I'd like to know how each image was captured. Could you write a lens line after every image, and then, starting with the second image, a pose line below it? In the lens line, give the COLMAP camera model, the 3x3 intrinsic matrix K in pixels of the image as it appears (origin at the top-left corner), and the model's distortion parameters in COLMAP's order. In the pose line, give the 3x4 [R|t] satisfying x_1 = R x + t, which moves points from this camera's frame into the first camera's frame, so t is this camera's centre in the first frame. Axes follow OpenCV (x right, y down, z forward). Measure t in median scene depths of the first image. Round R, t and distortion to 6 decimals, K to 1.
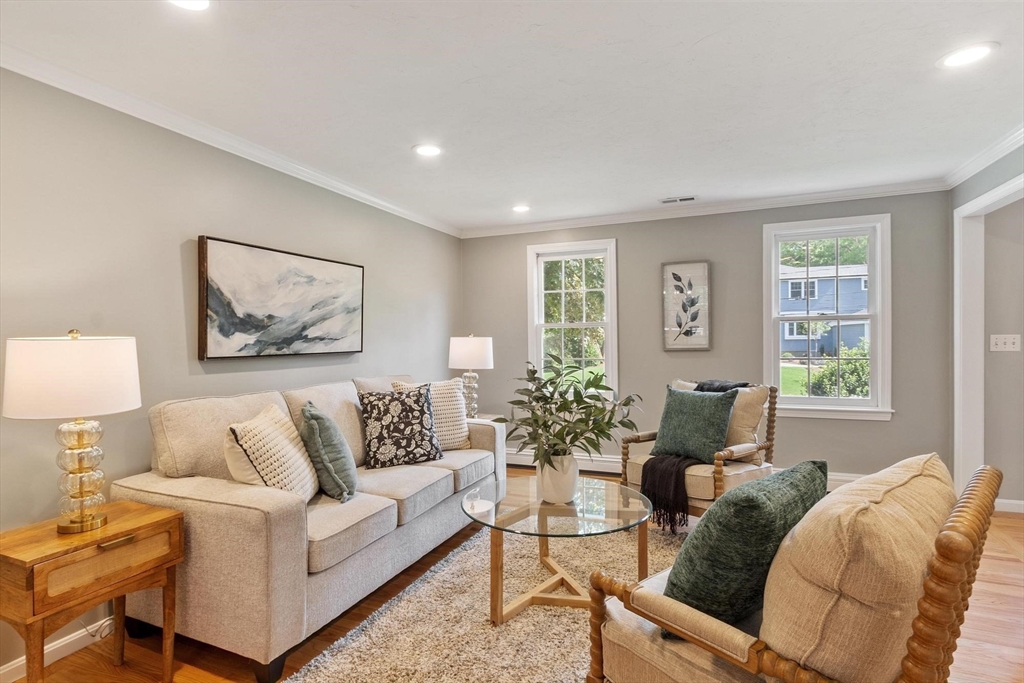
lens RADIAL K [[515.4, 0, 505.6], [0, 515.4, 344.1], [0, 0, 1]] dist [-0.000687, -0.000160]
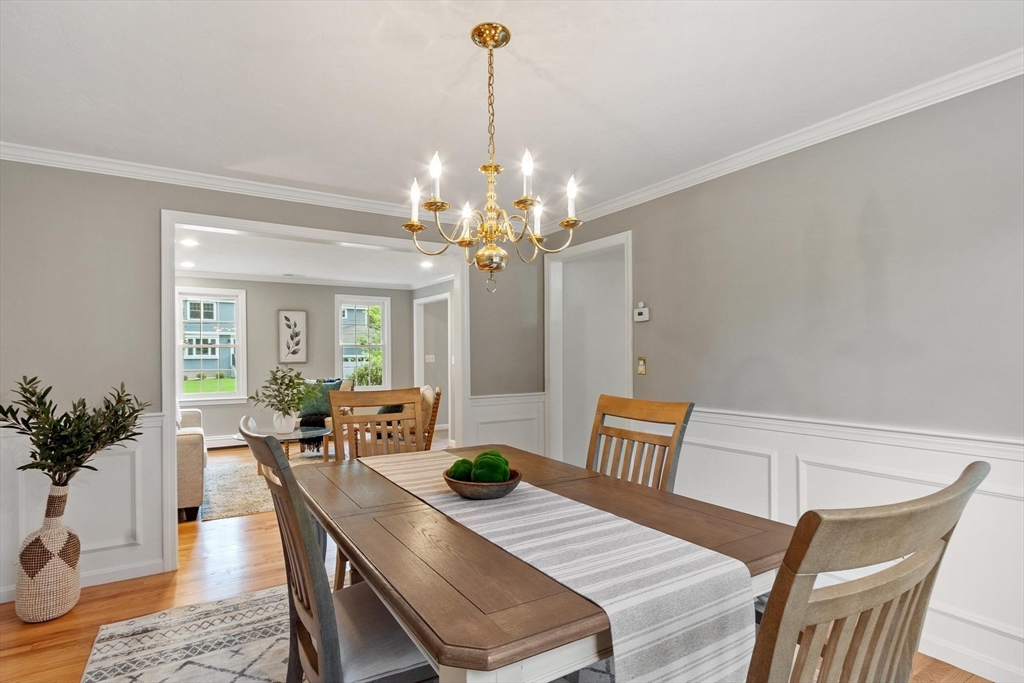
lens RADIAL K [[515.4, 0, 505.6], [0, 515.4, 344.1], [0, 0, 1]] dist [-0.000687, -0.000160]
pose [[0.577661, 0.023909, 0.815927, -0.129554], [0.002801, 0.999507, -0.031271, 0.001045], [-0.816272, 0.020350, 0.577309, -0.111782]]
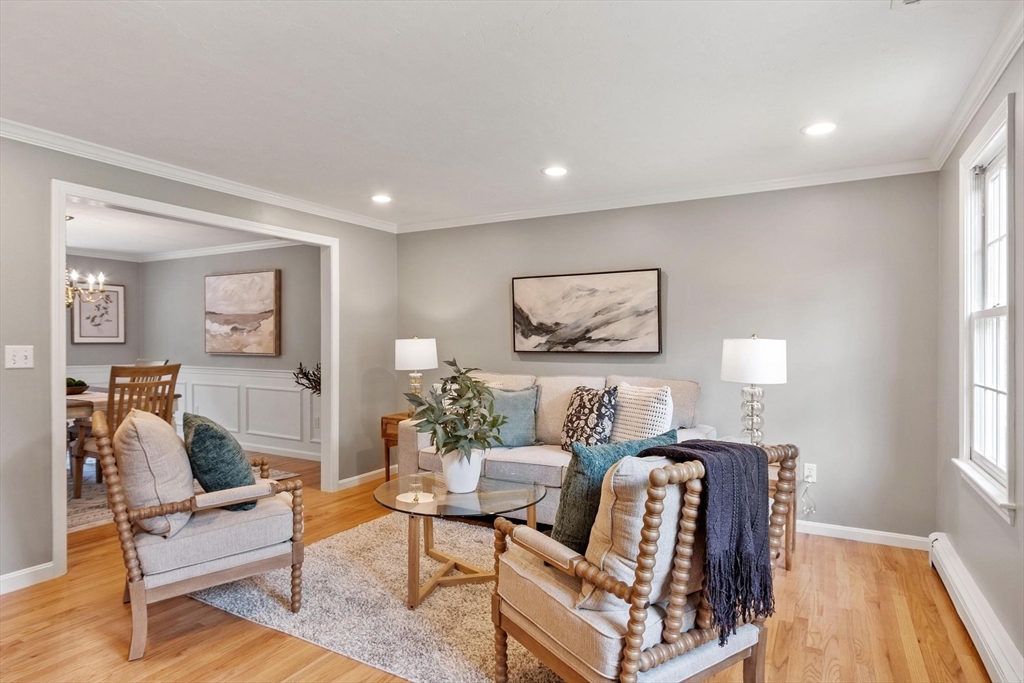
lens RADIAL K [[559.1, 0, 513.2], [0, 559.1, 345.6], [0, 0, 1]] dist [-0.001391, -0.000605]
pose [[-0.101474, 0.014326, -0.994735, 1.125664], [-0.010851, 0.999821, 0.015506, -0.017687], [0.994779, 0.012368, -0.101300, 1.102931]]
